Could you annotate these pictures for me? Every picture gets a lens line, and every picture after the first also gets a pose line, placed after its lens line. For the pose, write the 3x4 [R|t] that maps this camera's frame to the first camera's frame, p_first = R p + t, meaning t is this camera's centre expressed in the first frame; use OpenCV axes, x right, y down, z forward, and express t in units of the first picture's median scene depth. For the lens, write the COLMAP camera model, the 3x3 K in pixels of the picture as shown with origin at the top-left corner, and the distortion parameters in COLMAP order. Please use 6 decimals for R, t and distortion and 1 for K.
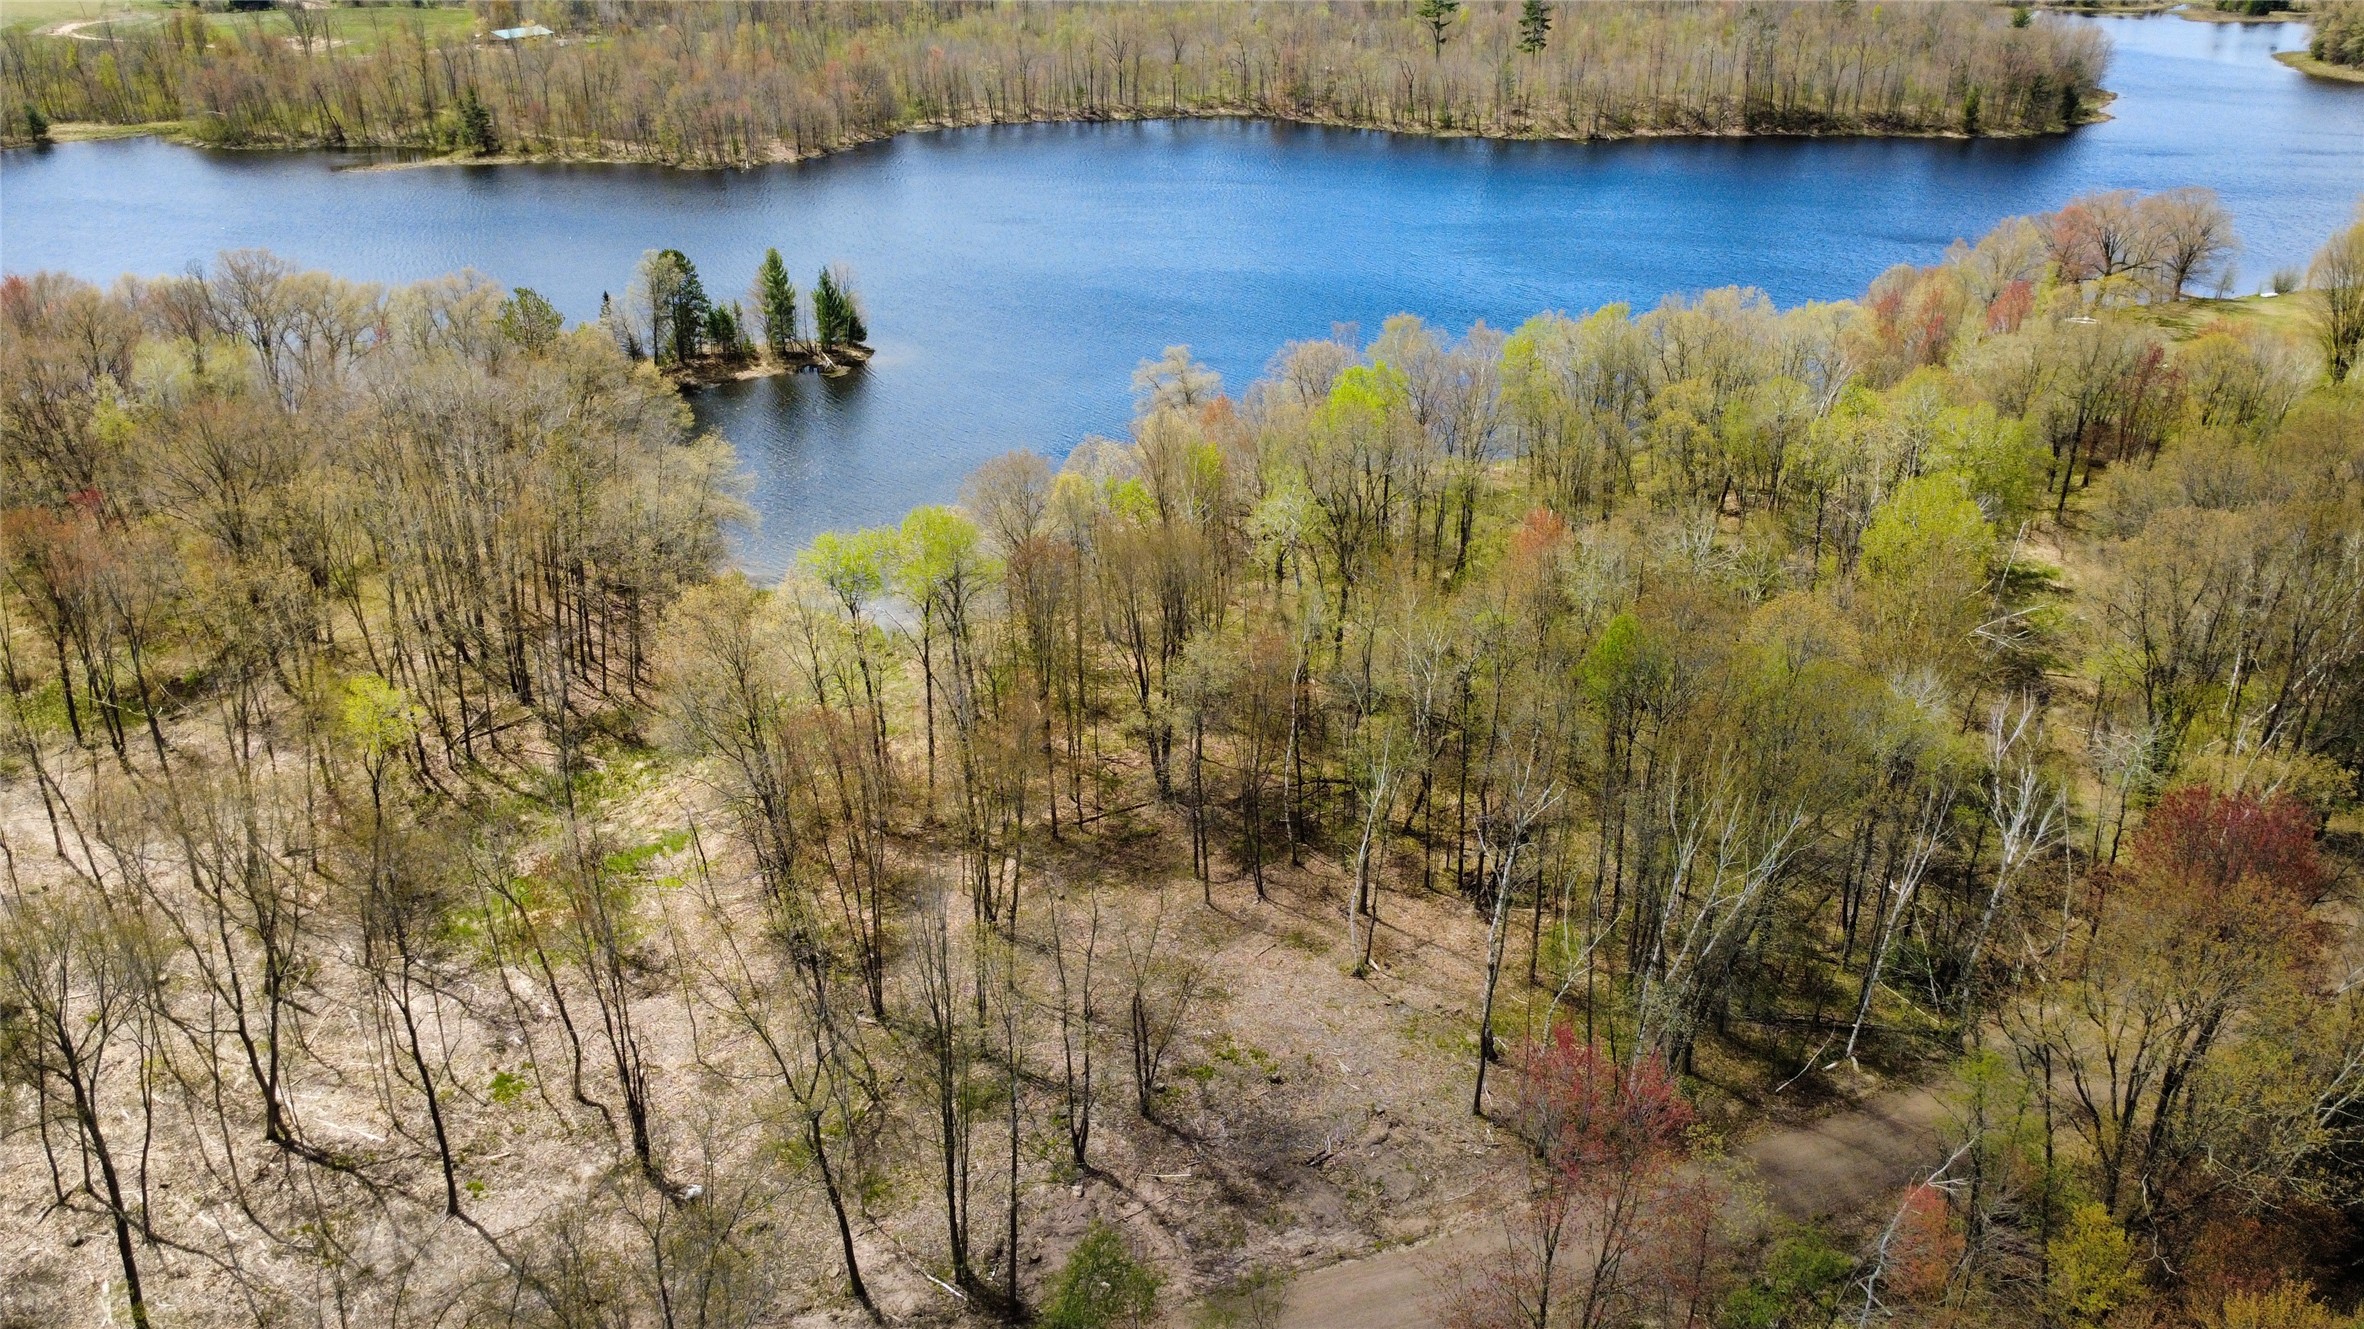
lens RADIAL K [[1721.0, 0, 1166.5], [0, 1721.0, 647.5], [0, 0, 1]] dist [-0.000882, 0.001597]
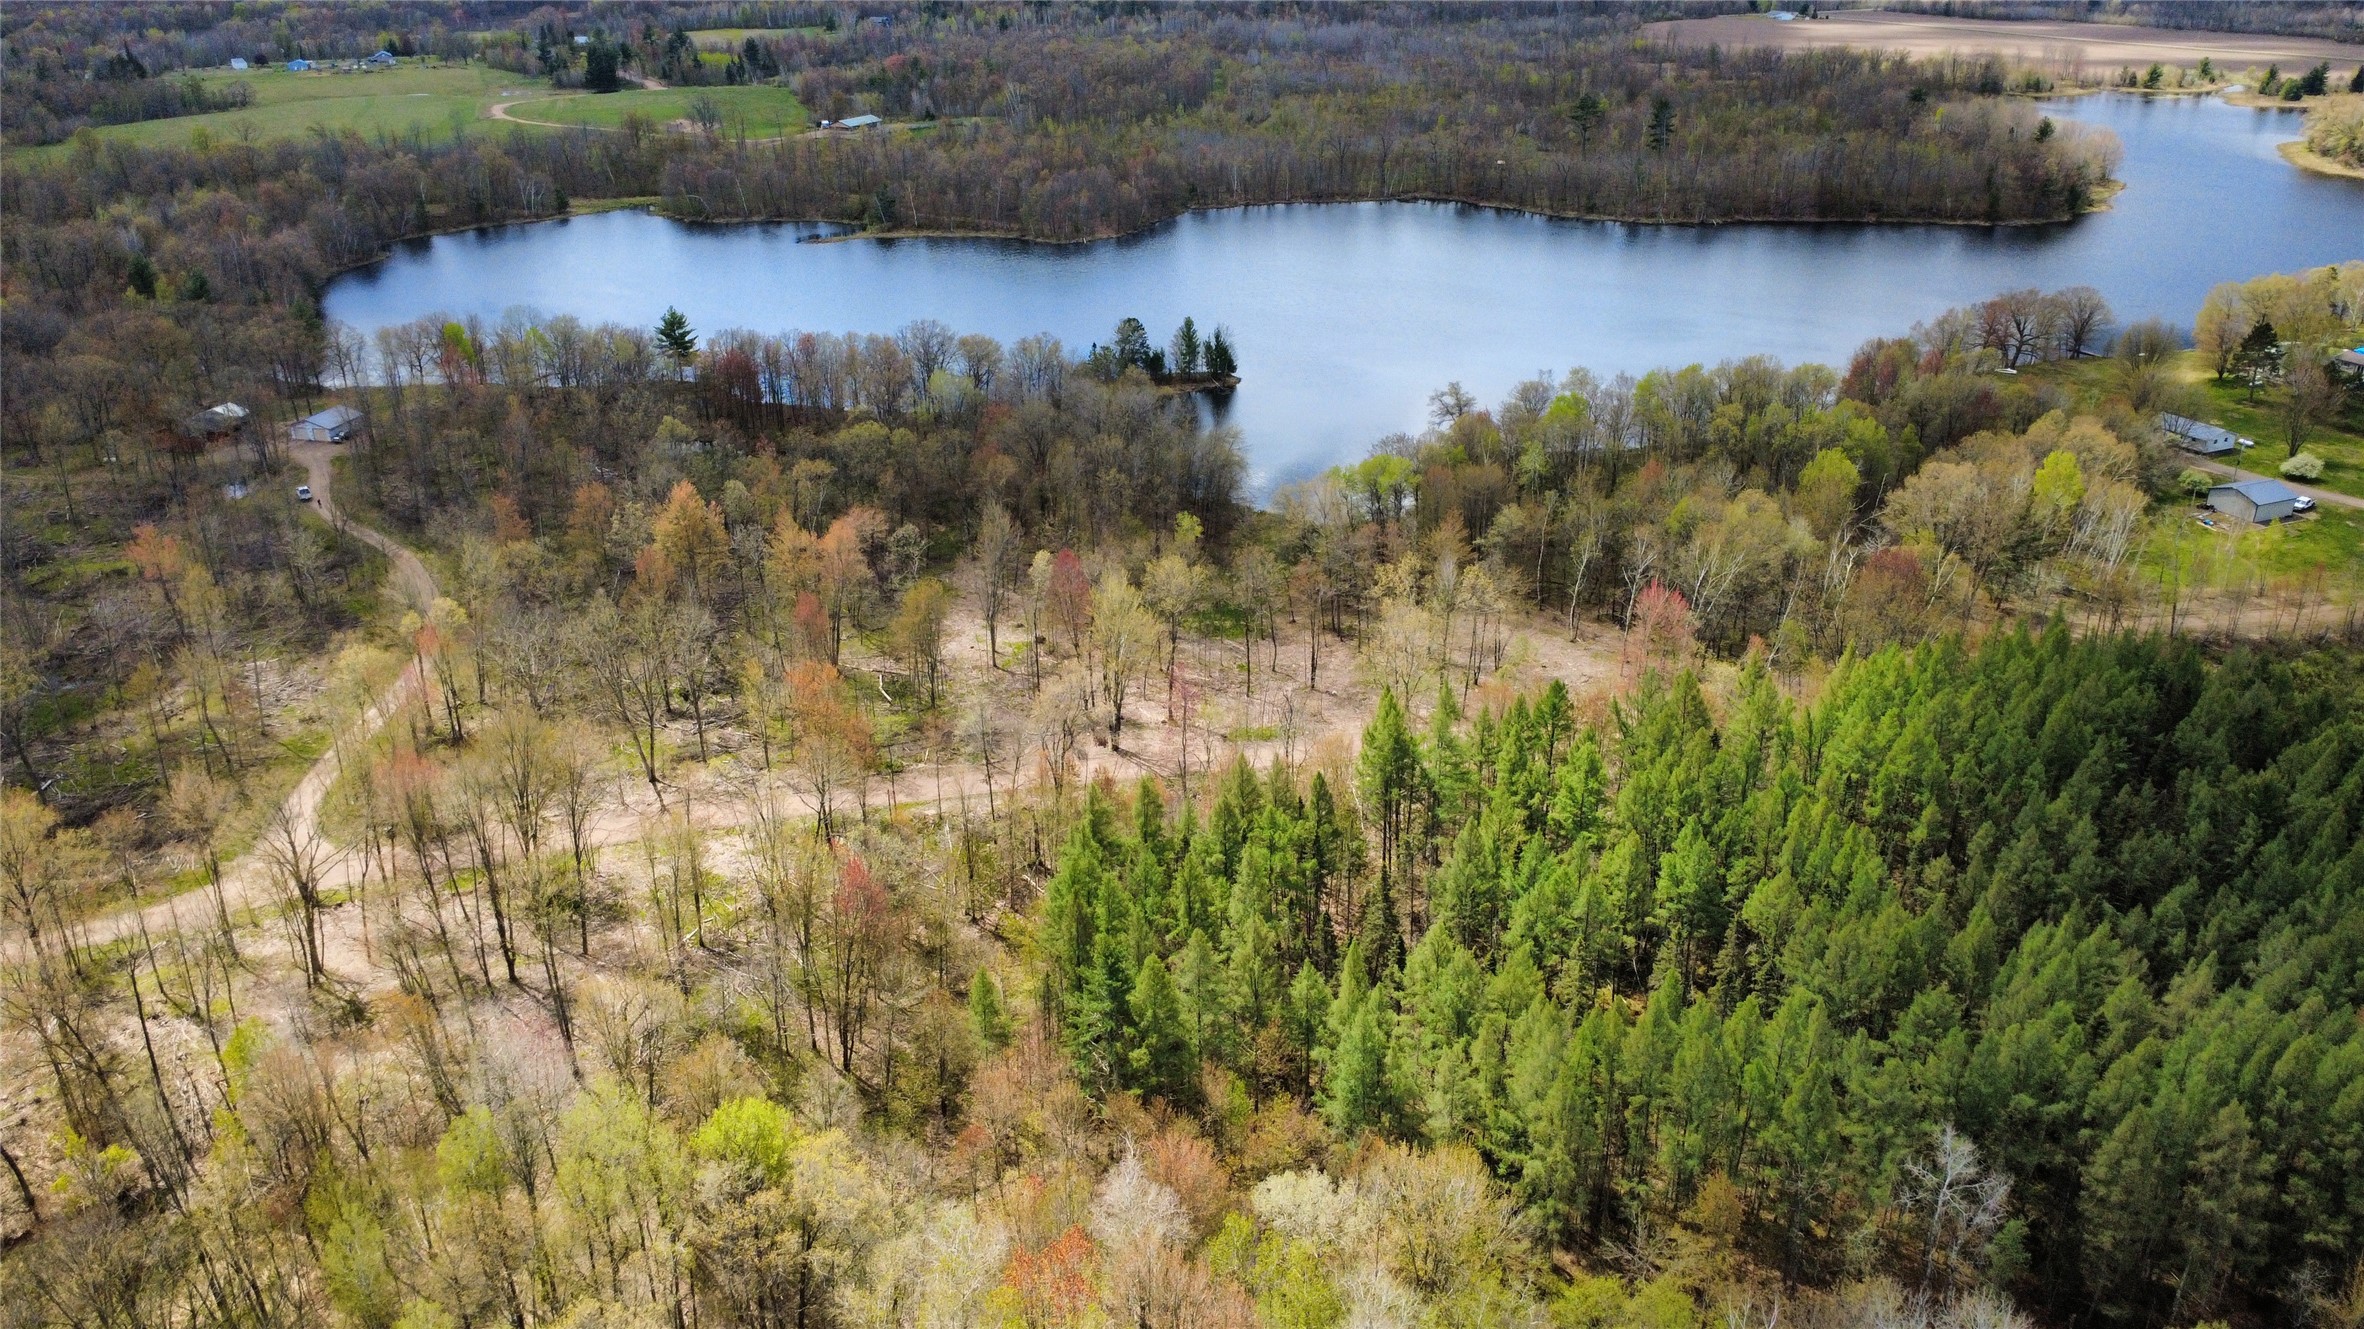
lens RADIAL K [[1721.0, 0, 1167.7], [0, 1721.0, 657.9], [0, 0, 1]] dist [-0.000882, 0.001597]
pose [[0.997712, 0.025101, -0.062770, -0.246291], [-0.025328, 0.999675, -0.002827, 0.186183], [0.062679, 0.004410, 0.998024, -1.192519]]
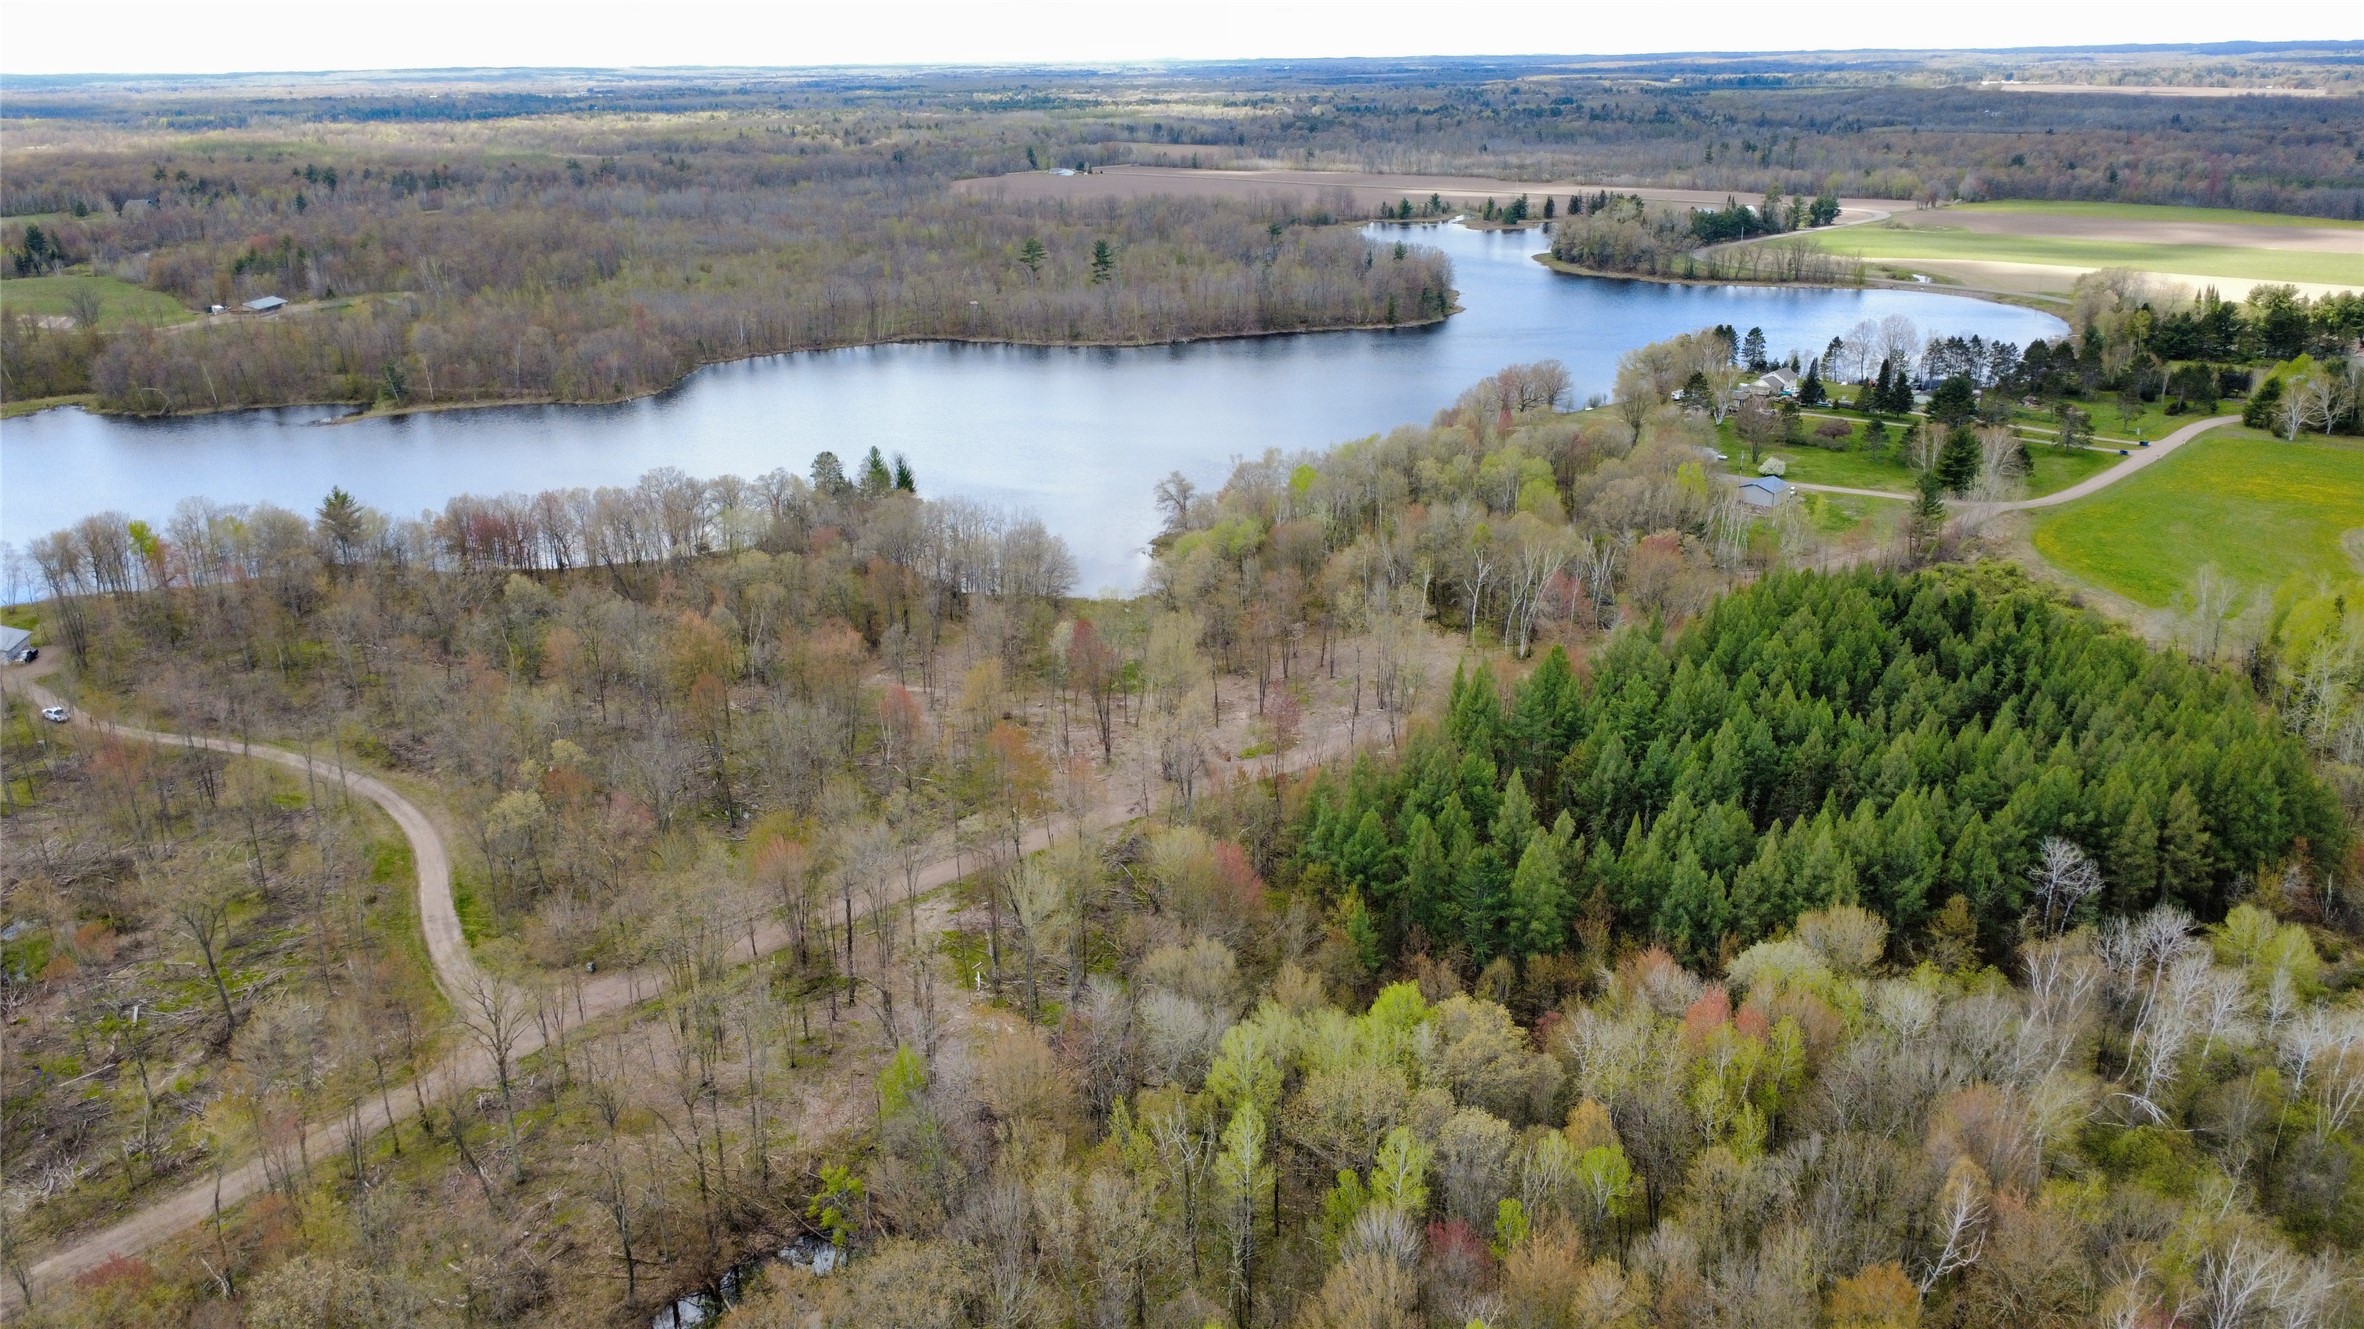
lens RADIAL K [[1721.0, 0, 1183.6], [0, 1721.0, 661.2], [0, 0, 1]] dist [-0.000882, 0.001597]
pose [[0.928194, -0.125036, 0.350461, -1.052369], [0.155694, 0.985945, -0.060594, 0.260240], [-0.337959, 0.110808, 0.934615, -1.340456]]
